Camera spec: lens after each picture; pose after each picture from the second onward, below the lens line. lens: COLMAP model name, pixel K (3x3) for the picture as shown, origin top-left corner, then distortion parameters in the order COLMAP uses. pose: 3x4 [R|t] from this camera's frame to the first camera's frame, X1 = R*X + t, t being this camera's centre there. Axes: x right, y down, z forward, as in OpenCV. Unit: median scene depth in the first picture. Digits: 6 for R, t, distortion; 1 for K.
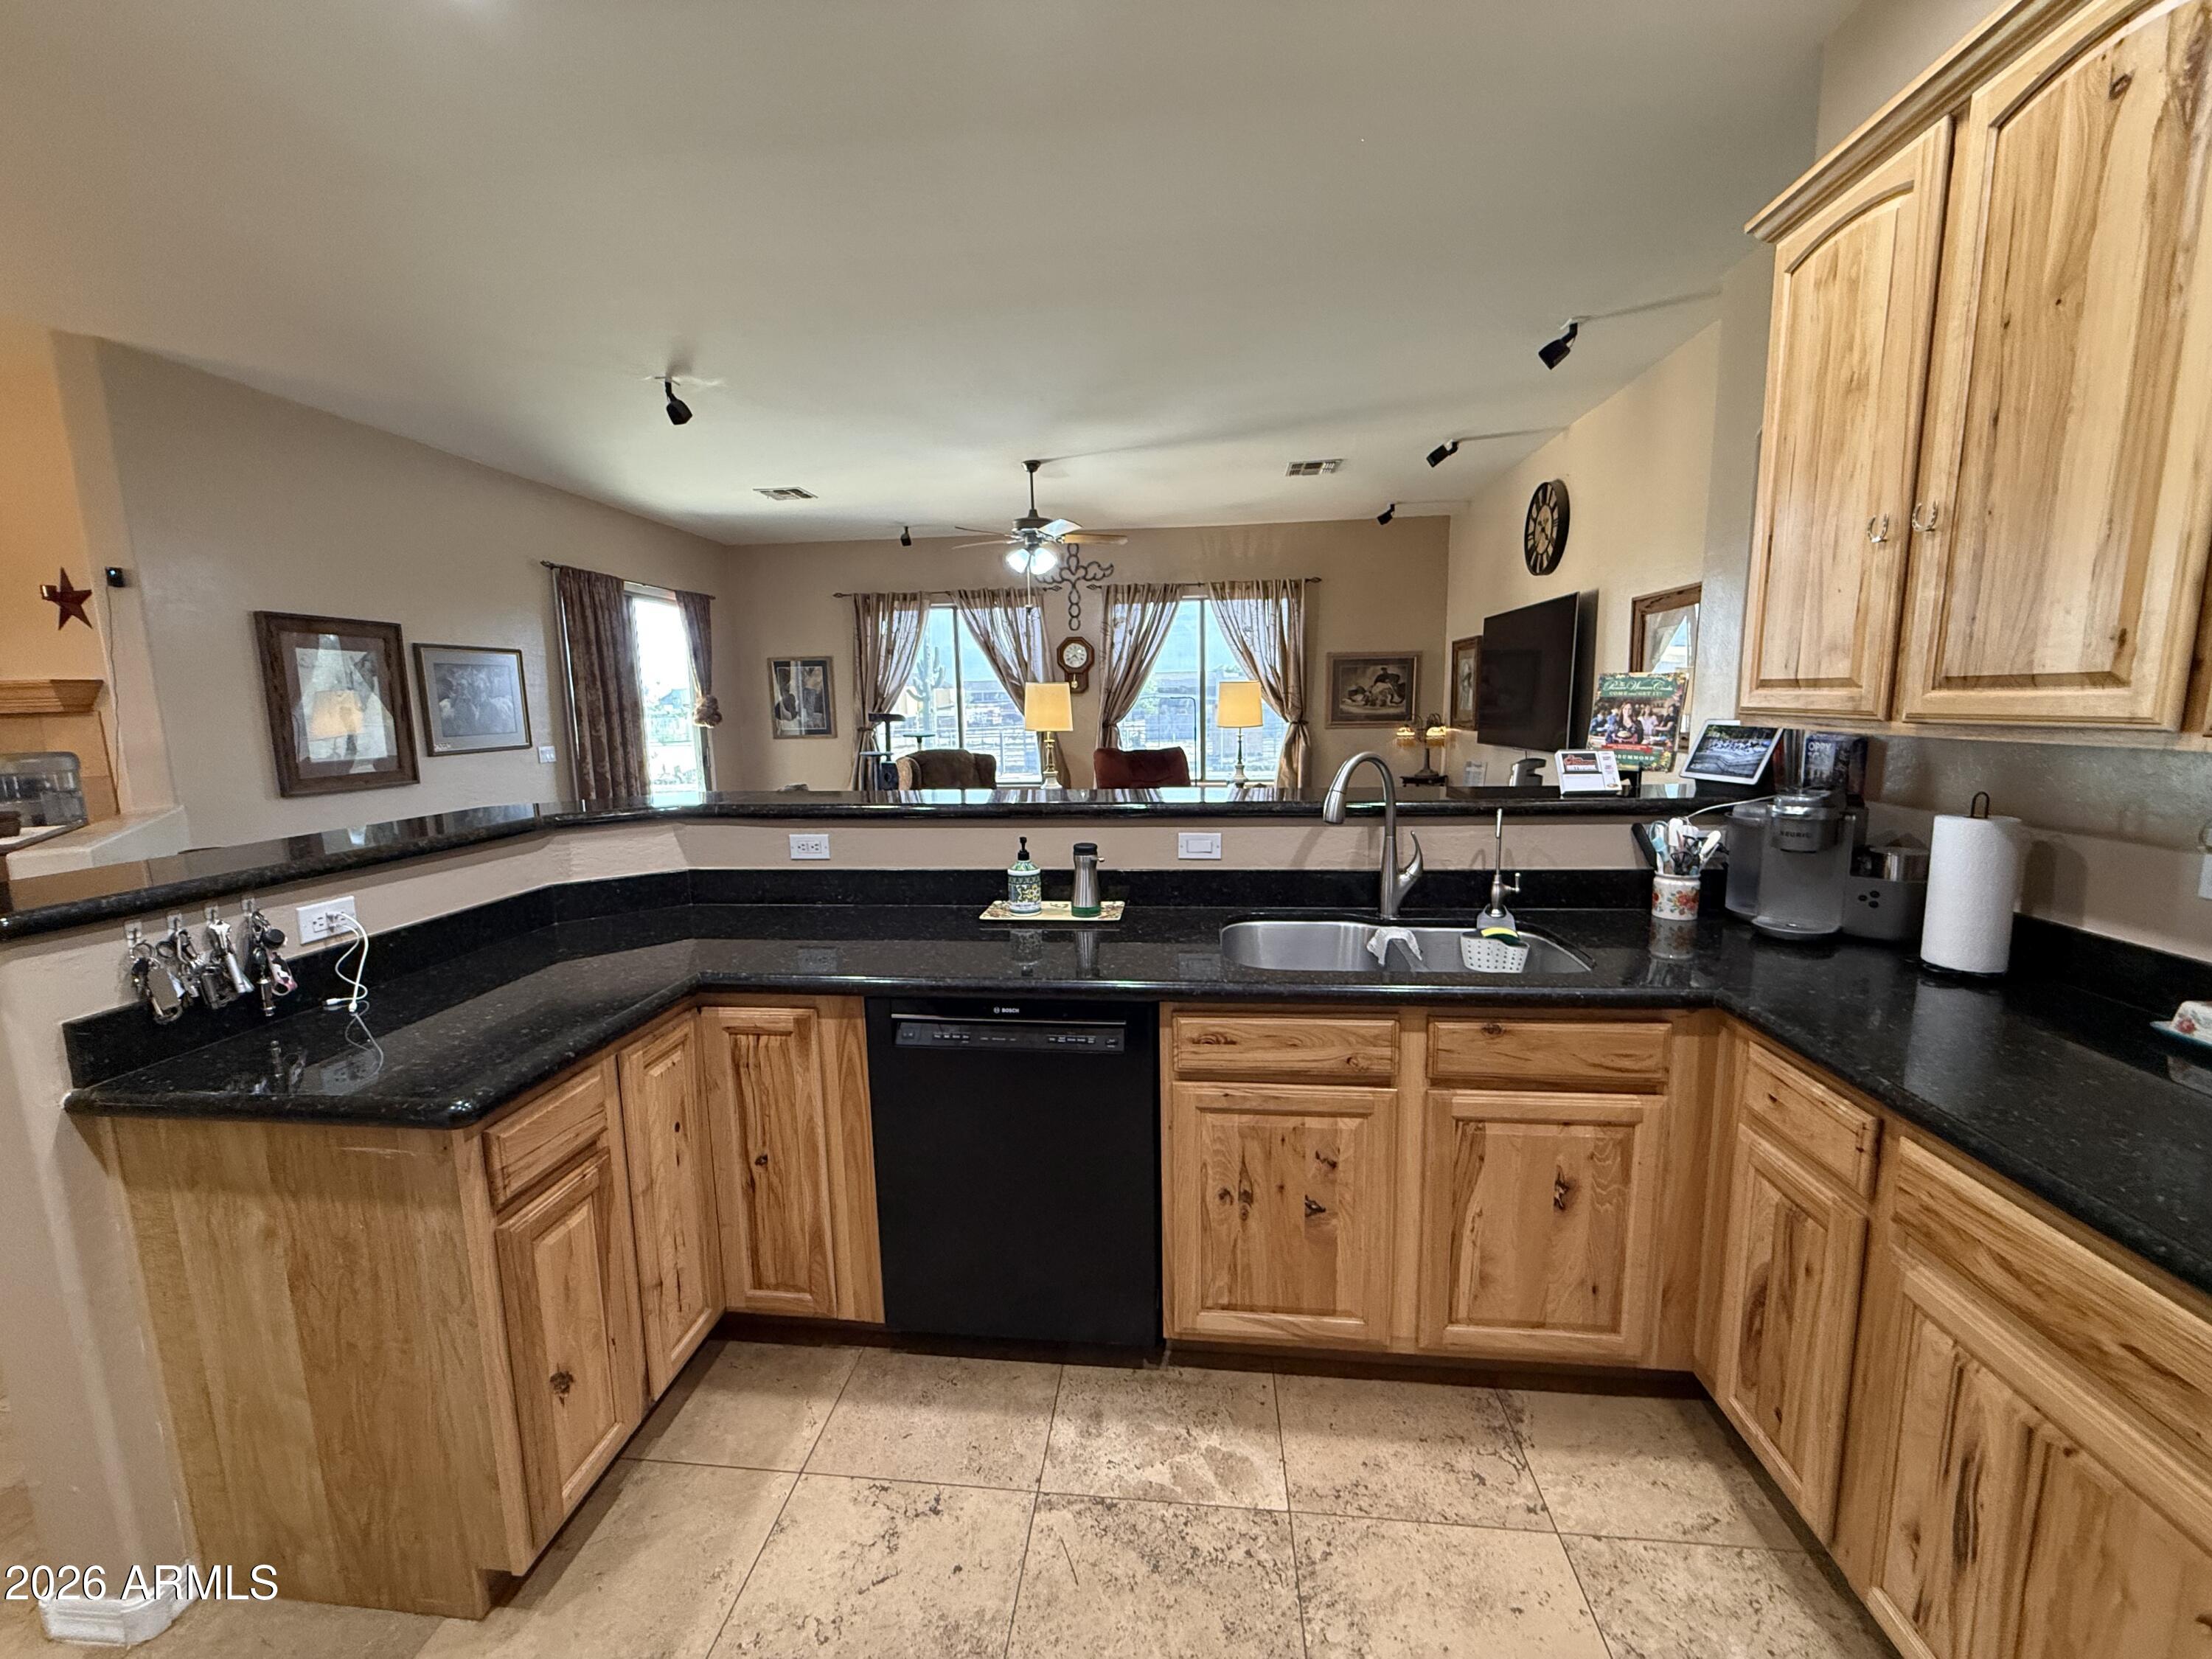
lens RADIAL K [[883.7, 0, 1098.6], [0, 883.7, 835.7], [0, 0, 1]] dist [-0.000877, 0.000173]
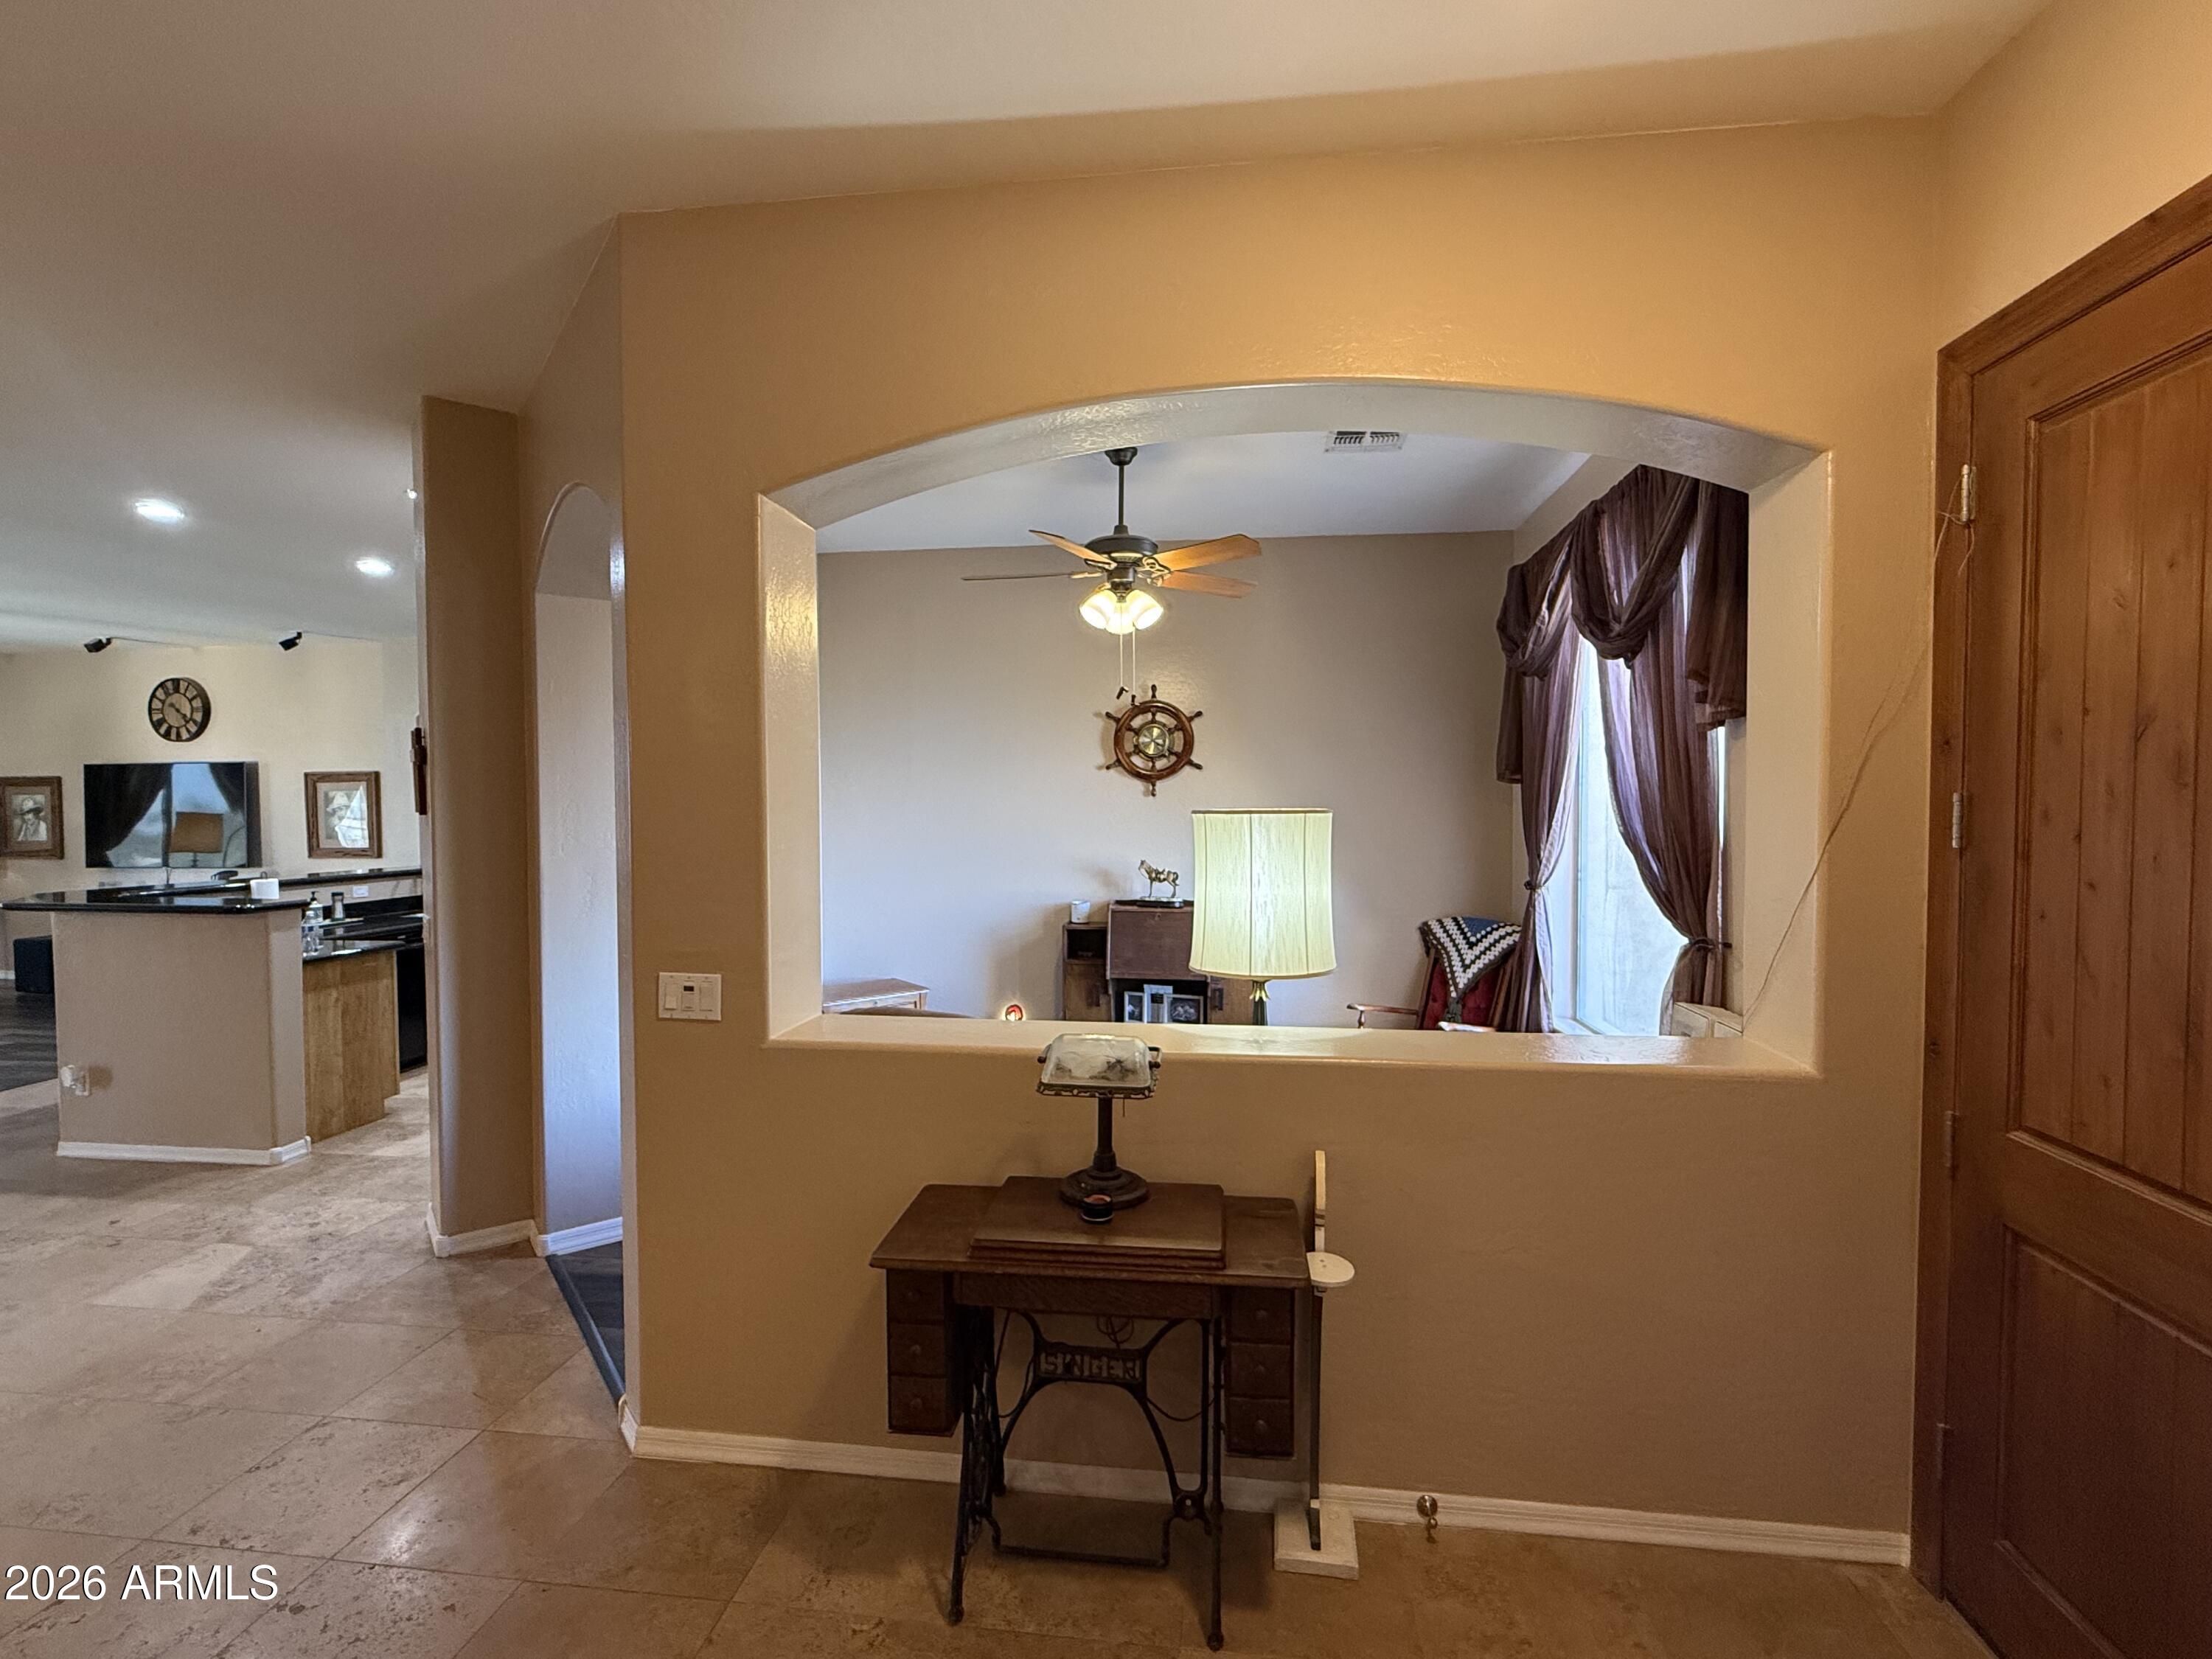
lens RADIAL K [[1026.5, 0, 1119.8], [0, 1026.5, 833.6], [0, 0, 1]] dist [0.000268, -0.002716]
pose [[0.011107, -0.008829, 0.999899, -0.895186], [0.155278, 0.987846, 0.006998, 0.052937], [-0.987808, 0.155184, 0.012343, -0.374086]]
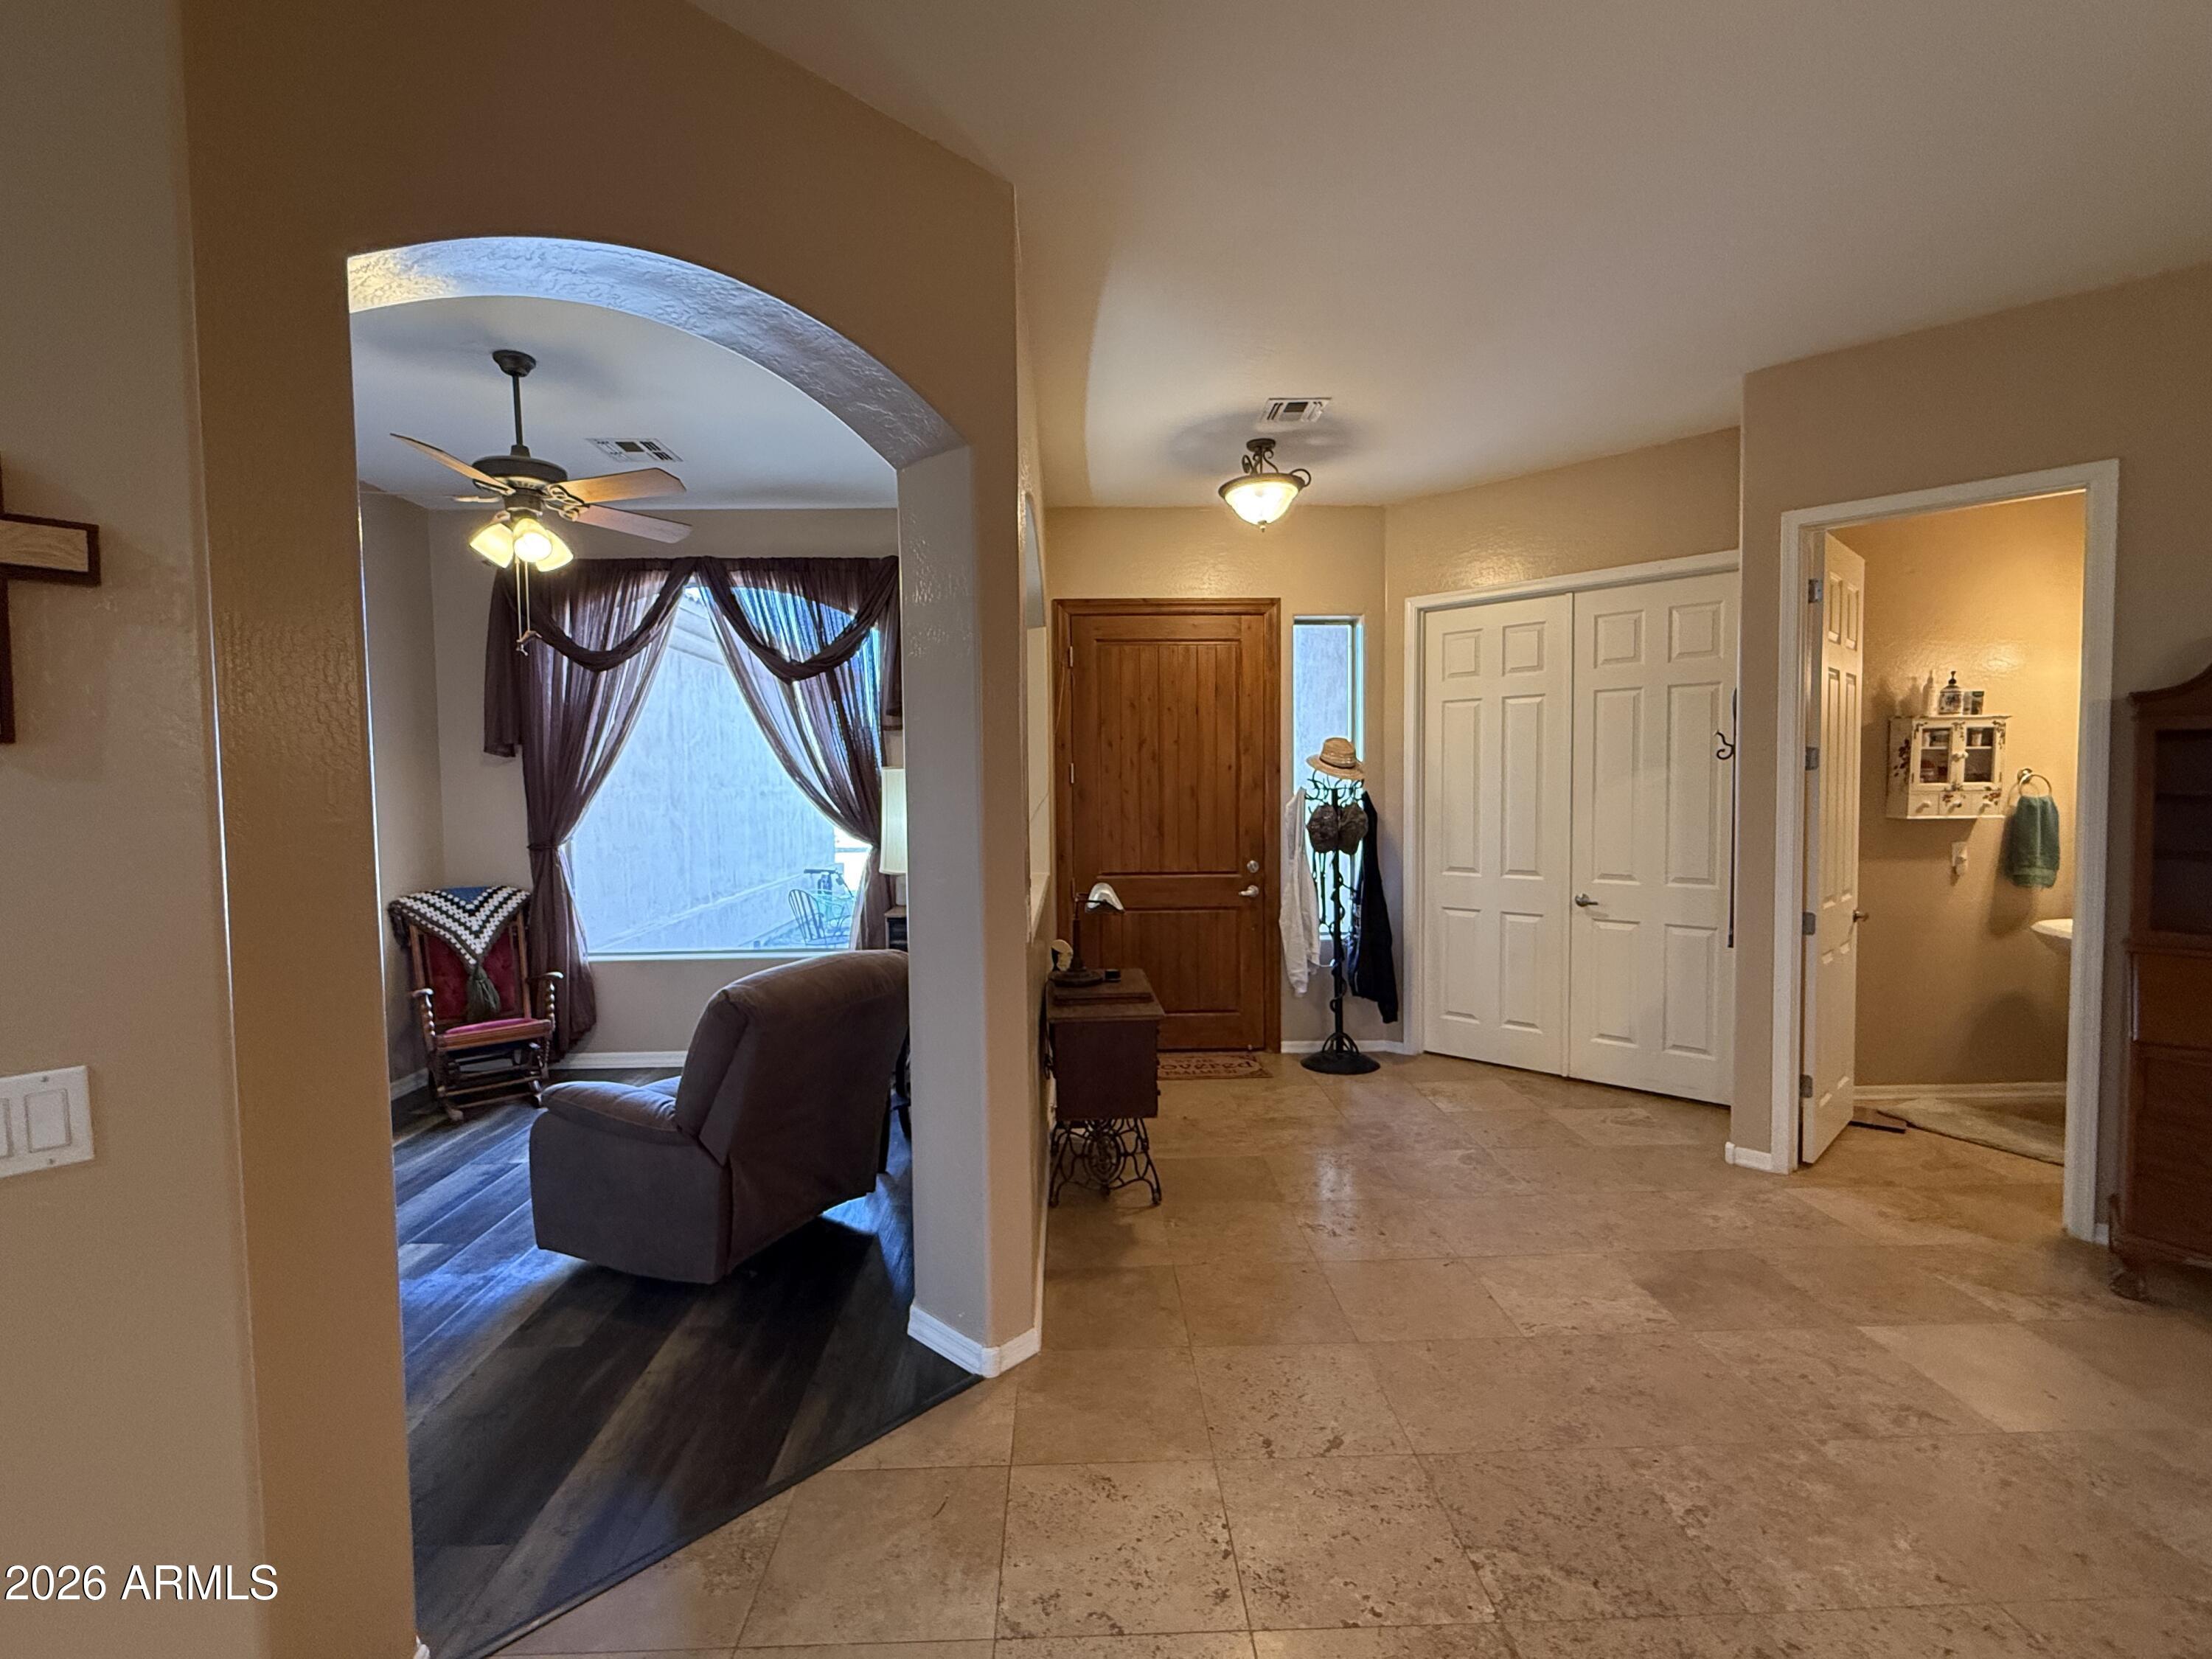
lens RADIAL K [[957.2, 0, 1100.8], [0, 957.2, 850.1], [0, 0, 1]] dist [0.009956, -0.000260]
pose [[-0.988743, 0.045361, -0.142583, -0.509540], [0.012264, 0.974301, 0.224917, -0.024087], [0.149121, 0.220636, -0.963889, 0.153369]]
